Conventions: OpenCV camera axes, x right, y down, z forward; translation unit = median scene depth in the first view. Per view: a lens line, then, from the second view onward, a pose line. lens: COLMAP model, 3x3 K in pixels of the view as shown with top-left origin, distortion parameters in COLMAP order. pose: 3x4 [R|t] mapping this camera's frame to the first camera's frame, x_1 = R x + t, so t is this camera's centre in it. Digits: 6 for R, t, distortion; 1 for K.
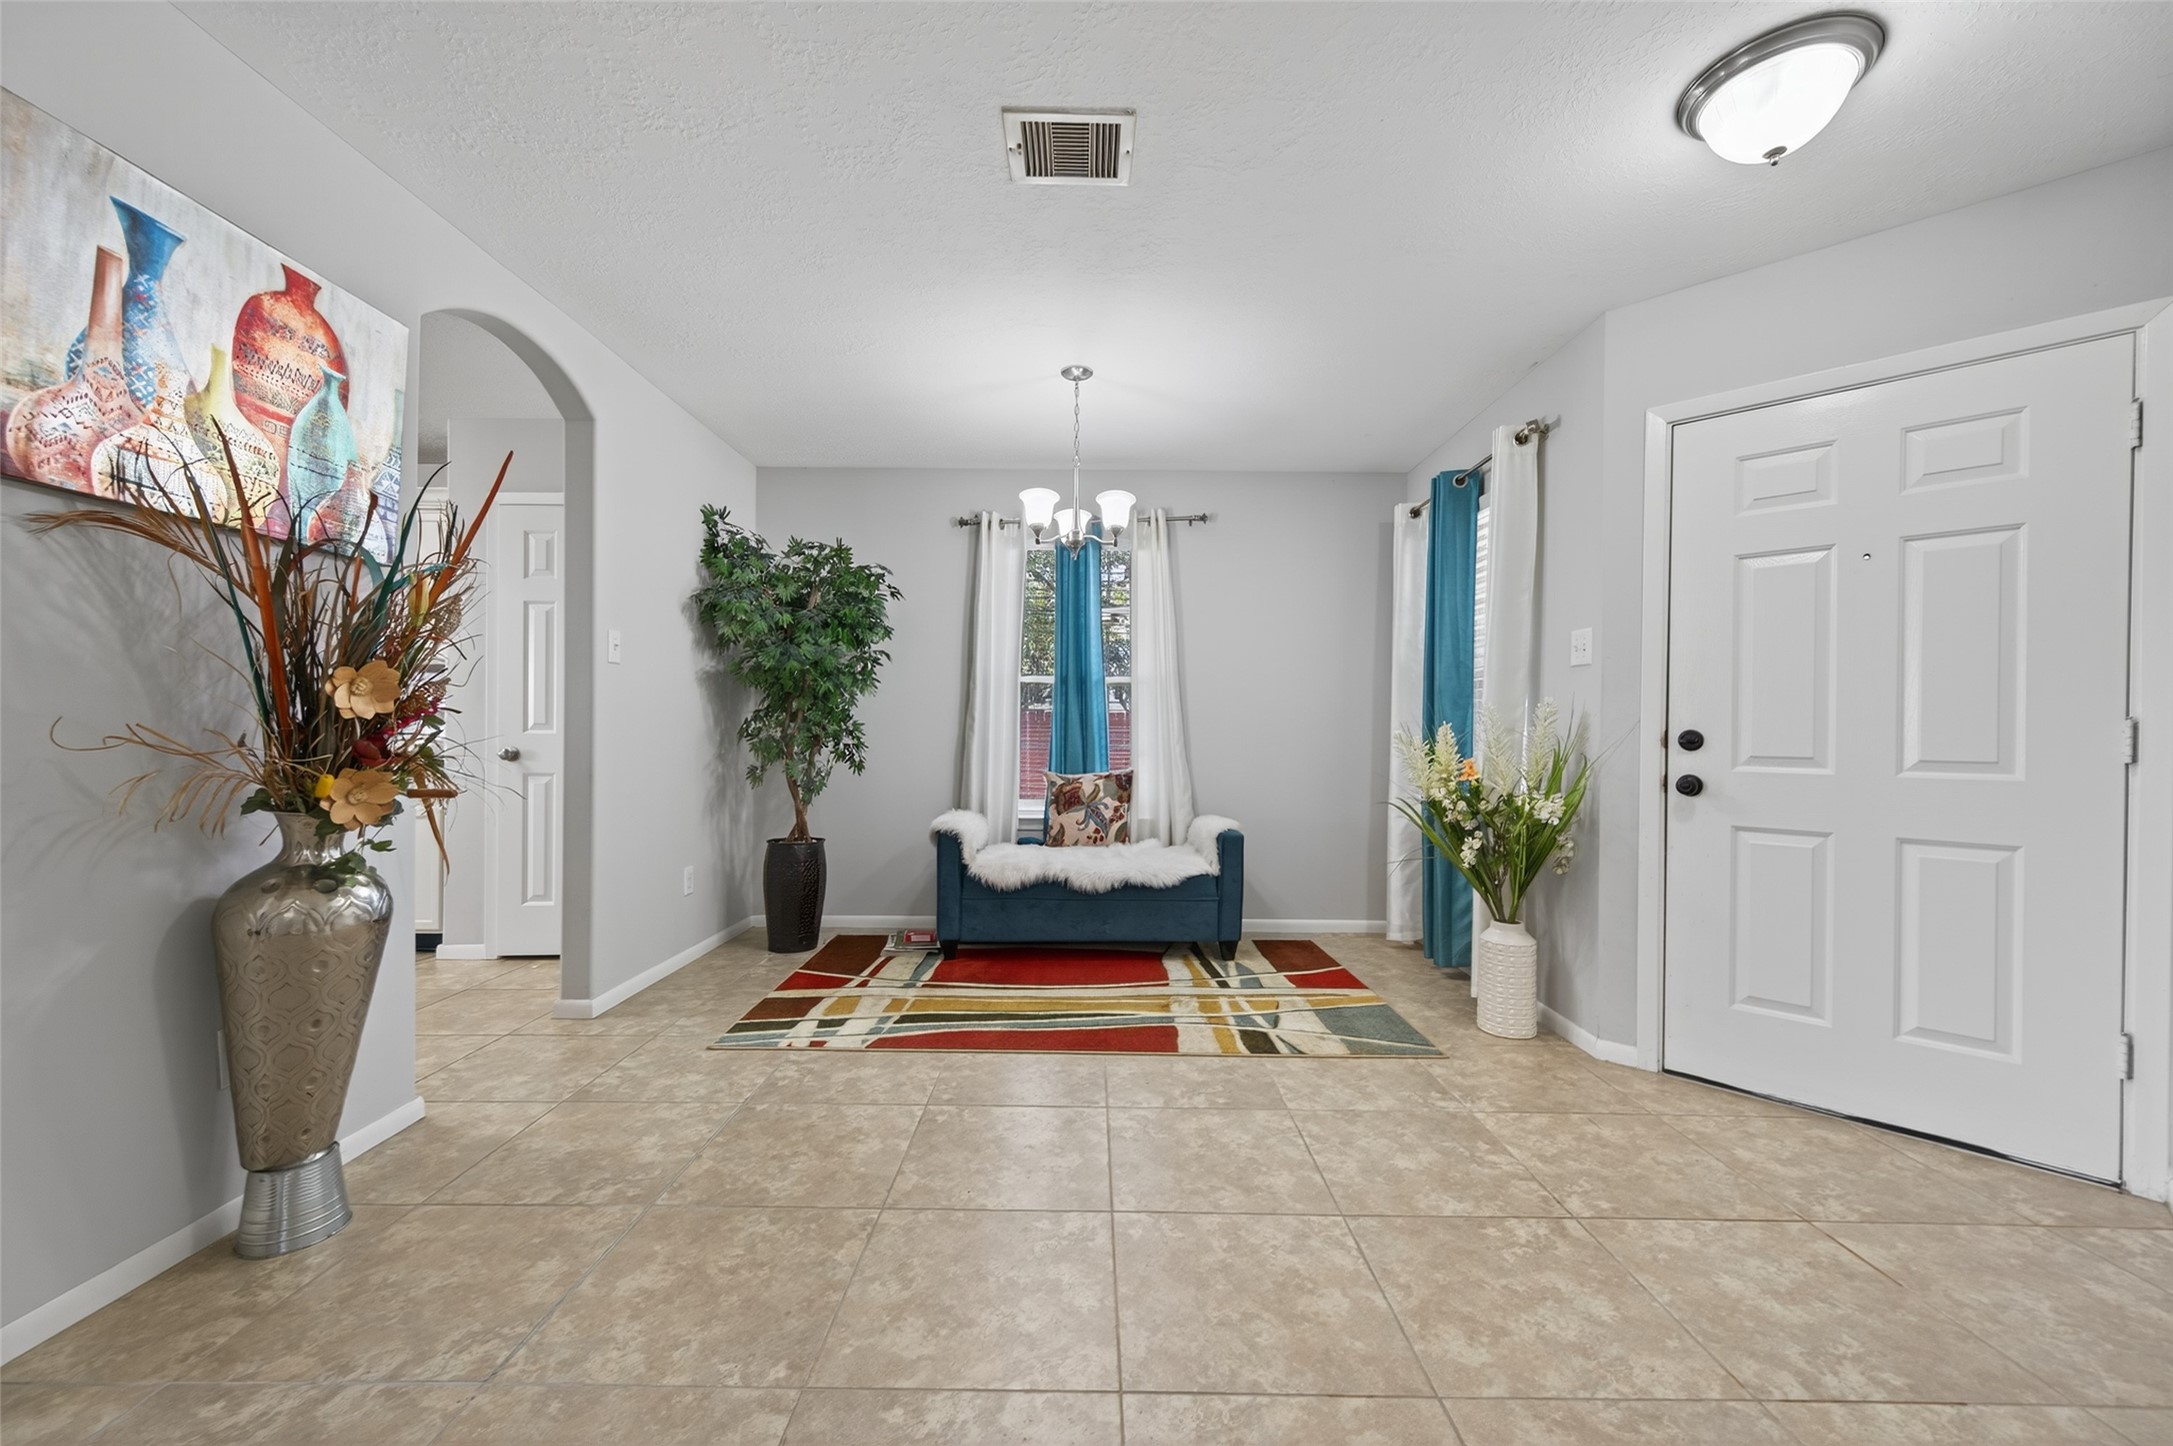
lens RADIAL K [[844.6, 0, 1086.9], [0, 844.6, 730.9], [0, 0, 1]] dist [0.005063, -0.000931]
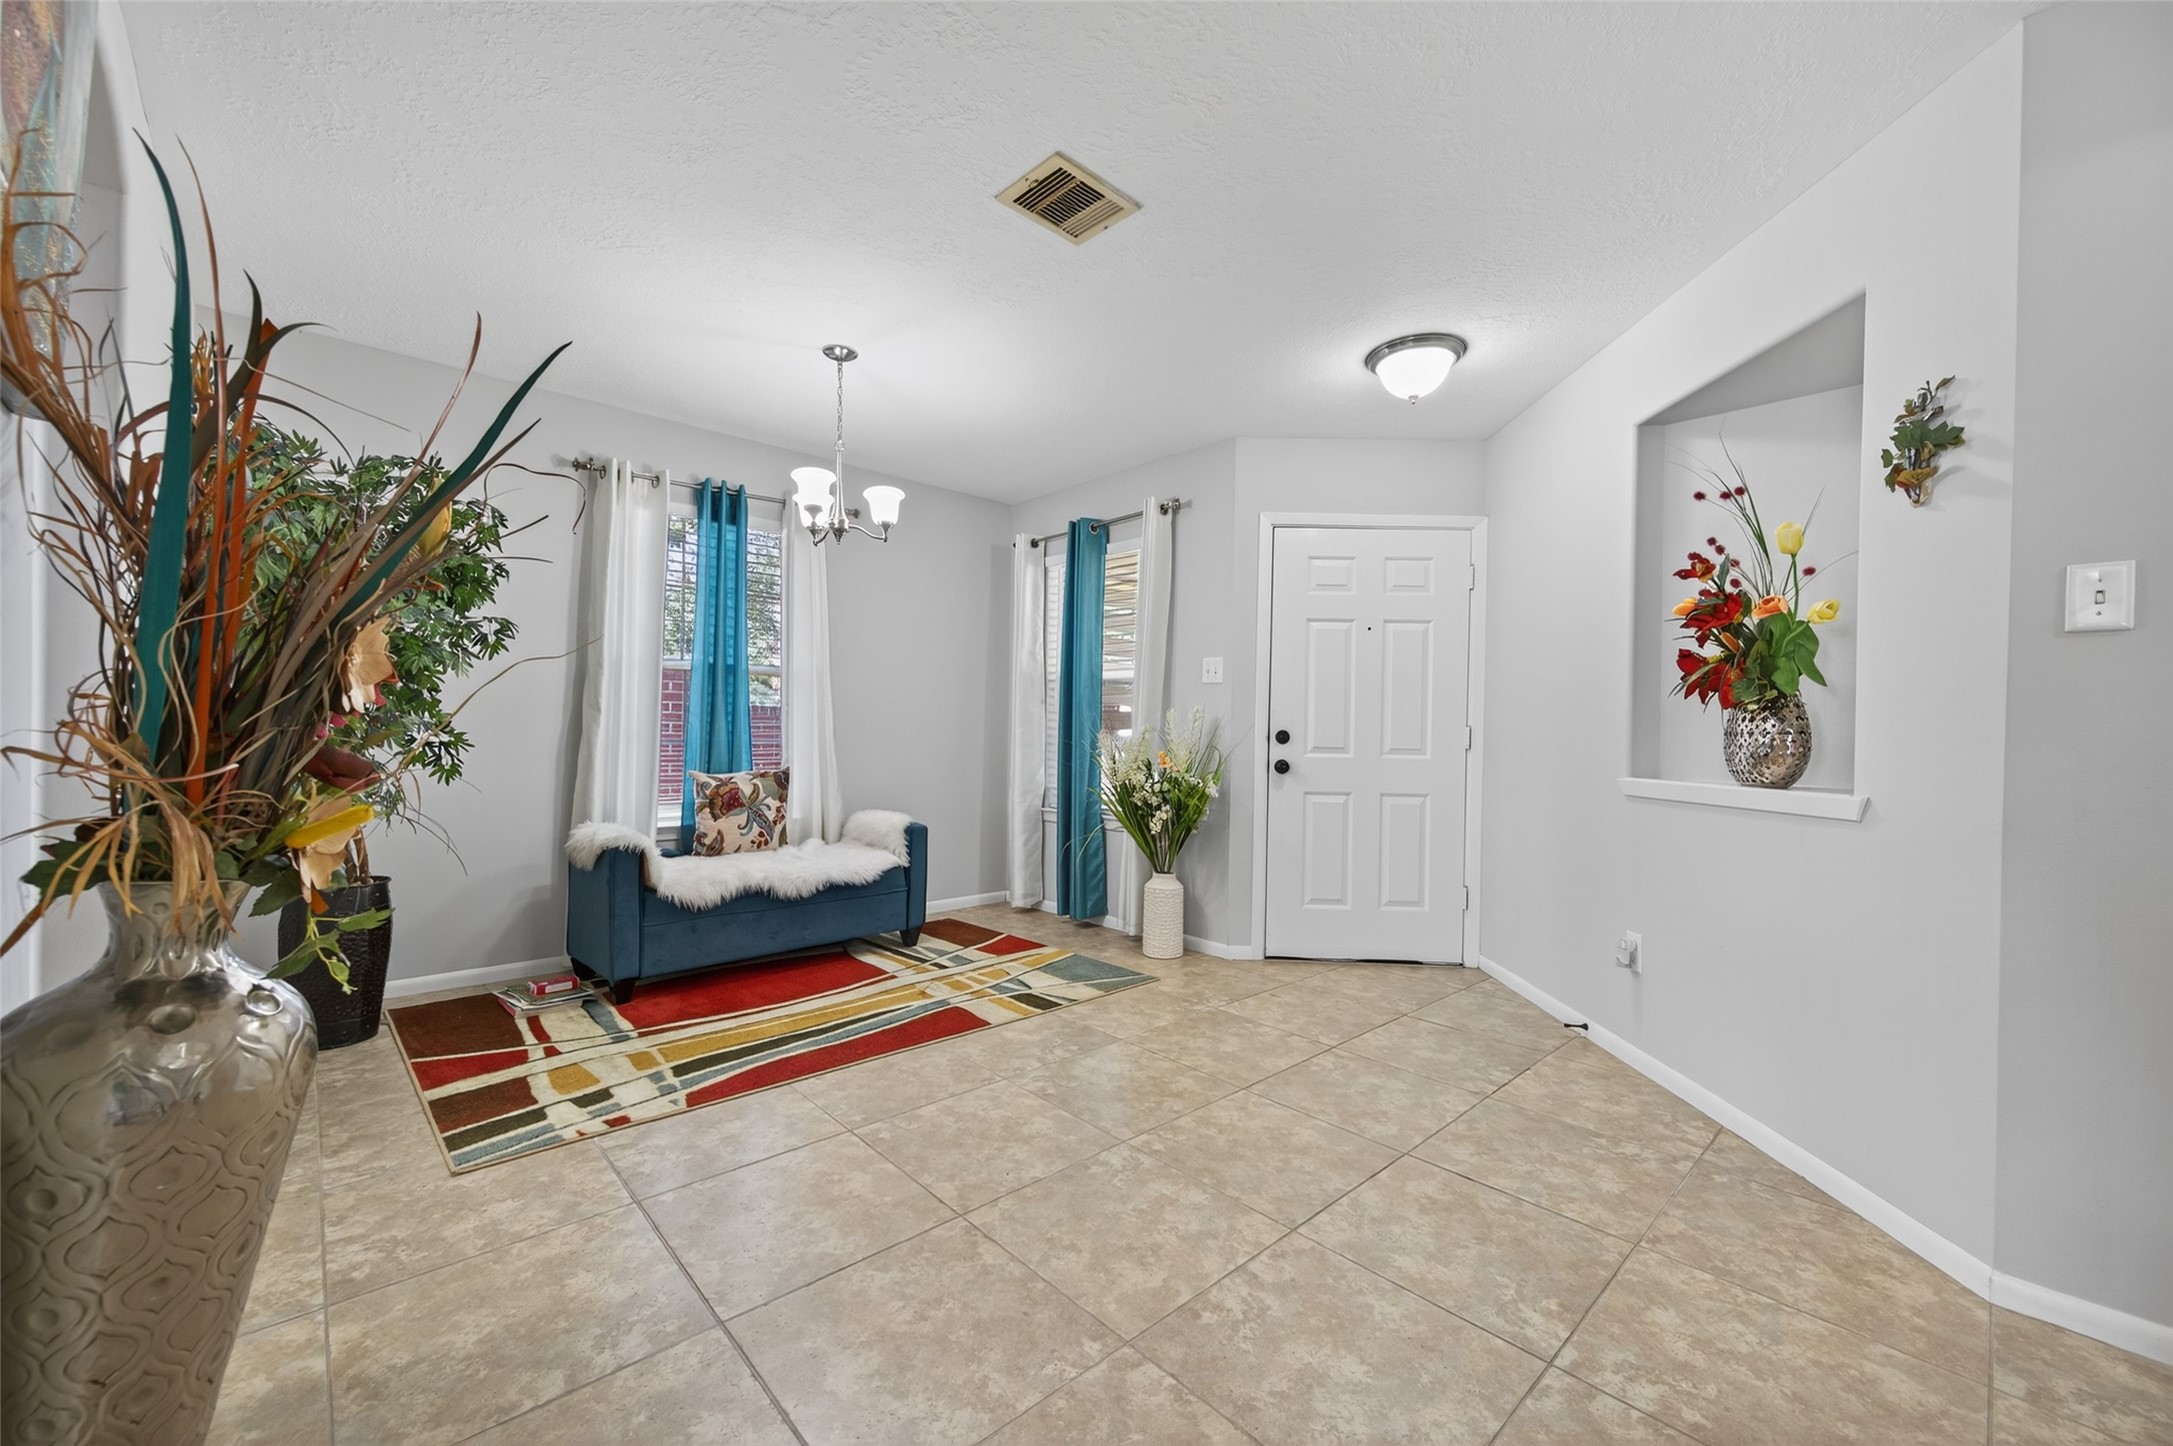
lens RADIAL K [[844.6, 0, 1088.9], [0, 844.6, 725.7], [0, 0, 1]] dist [0.005063, -0.000931]
pose [[0.730563, 0.006916, 0.682810, -0.456066], [-0.009537, 0.999955, 0.000075, -0.004569], [-0.682778, -0.006566, 0.730596, 0.102320]]
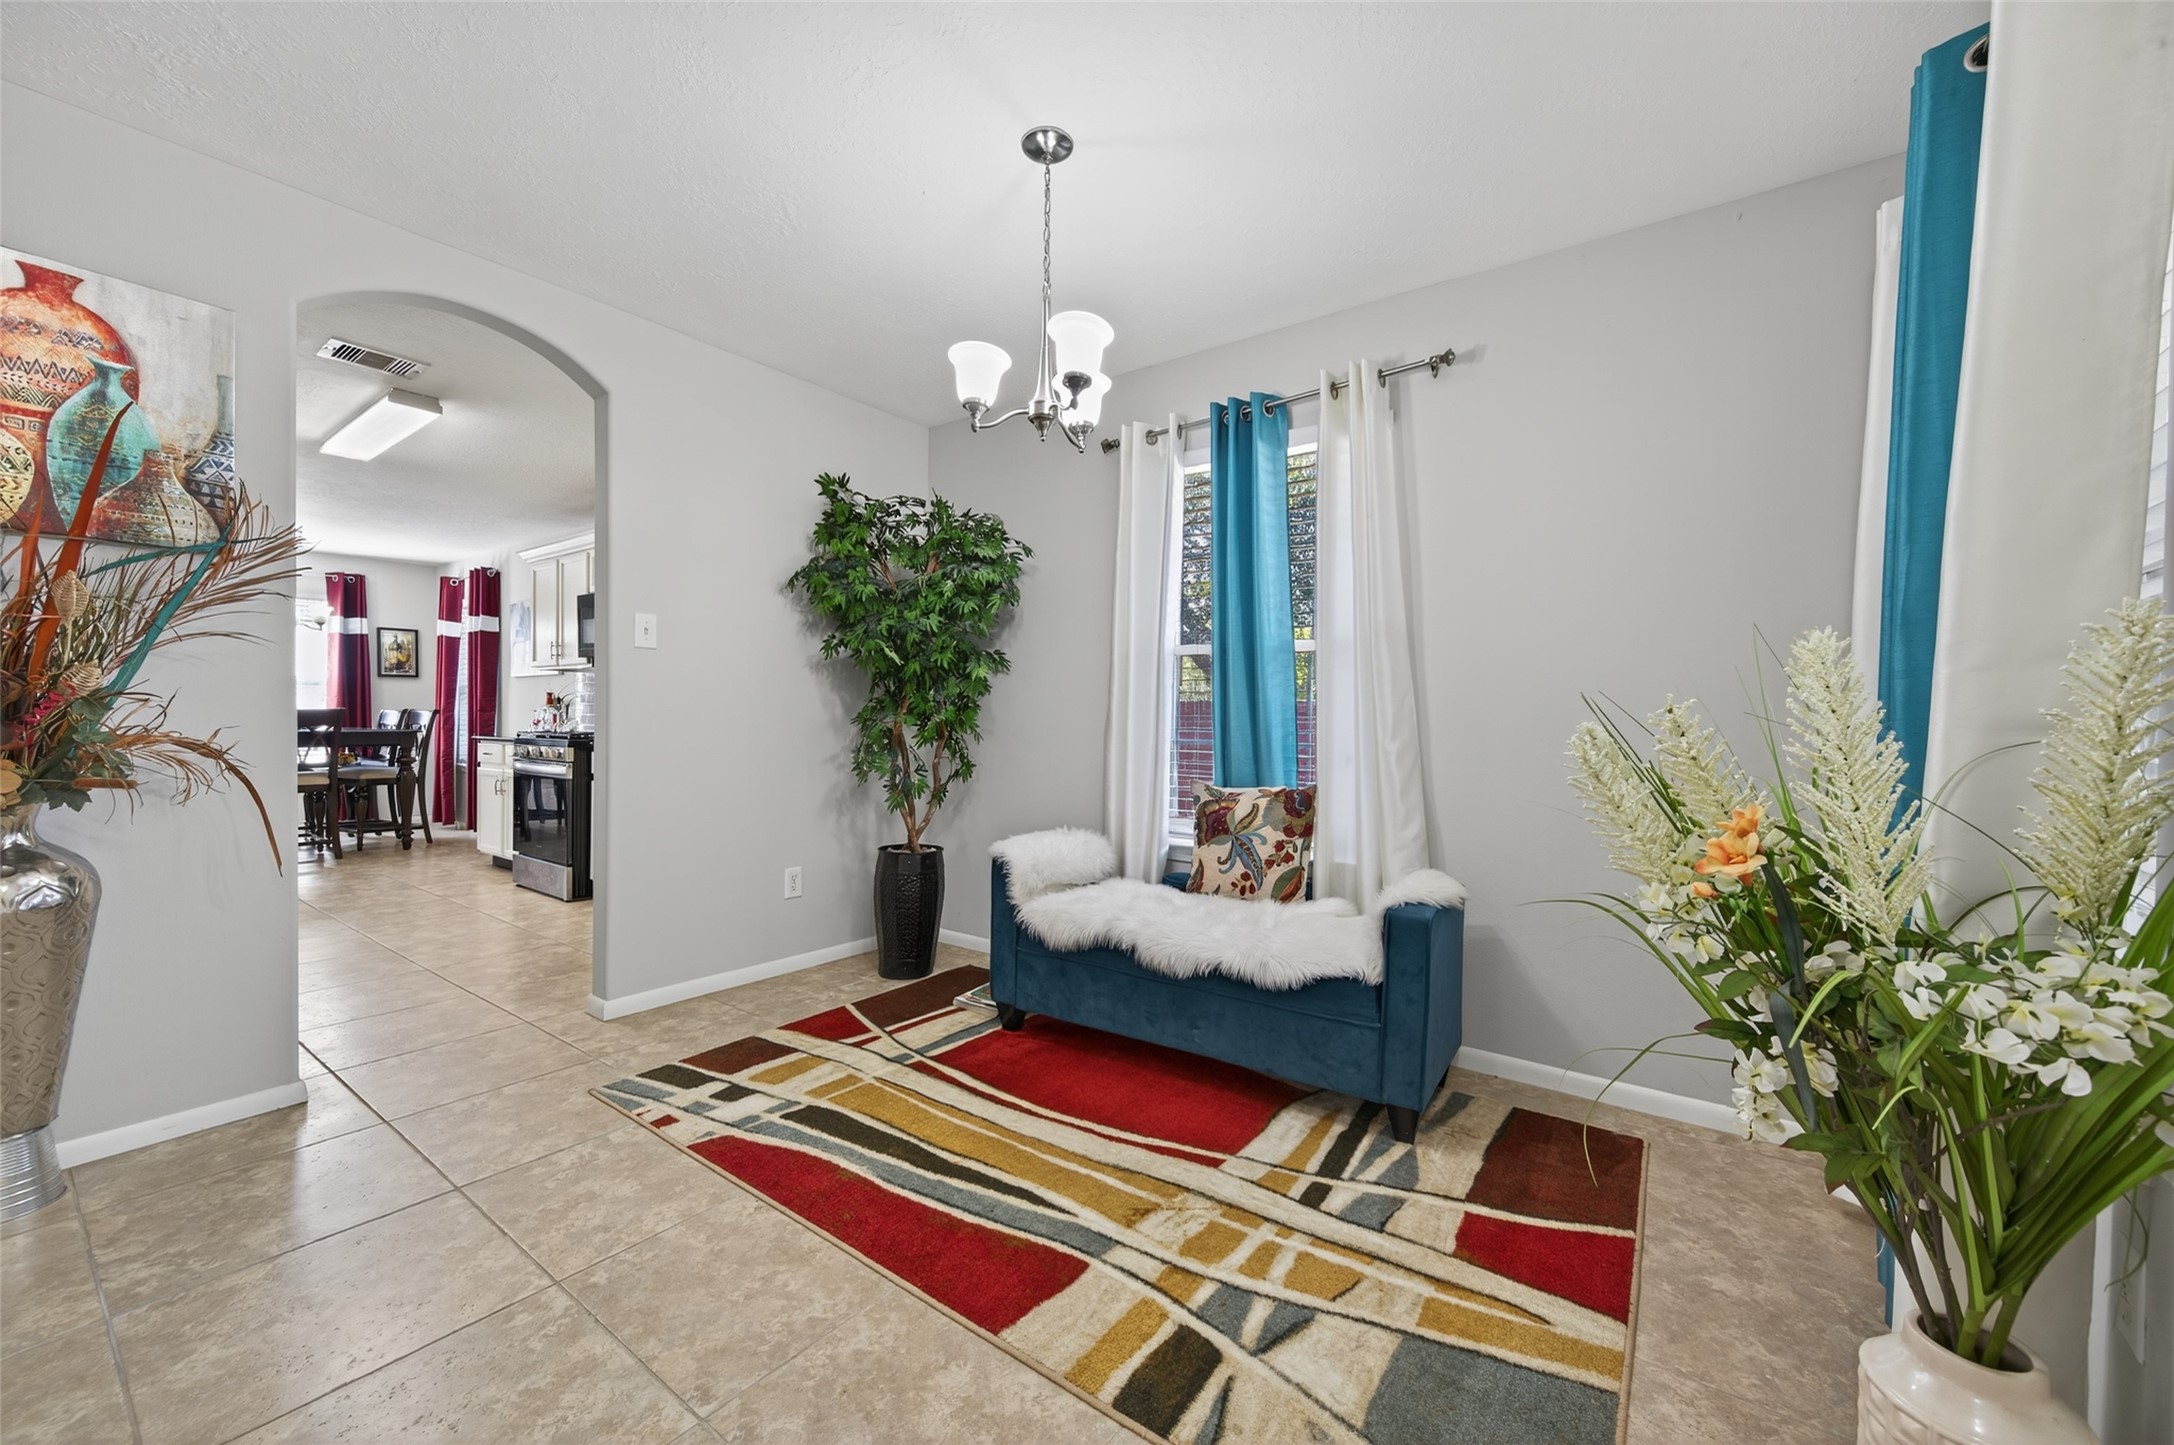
lens RADIAL K [[845.0, 0, 1088.6], [0, 845.0, 731.5], [0, 0, 1]] dist [0.005063, -0.000931]
pose [[0.803075, 0.009994, -0.595794, 0.385689], [-0.005231, 0.999939, 0.009722, 0.000761], [0.595855, -0.004691, 0.803078, 0.513426]]
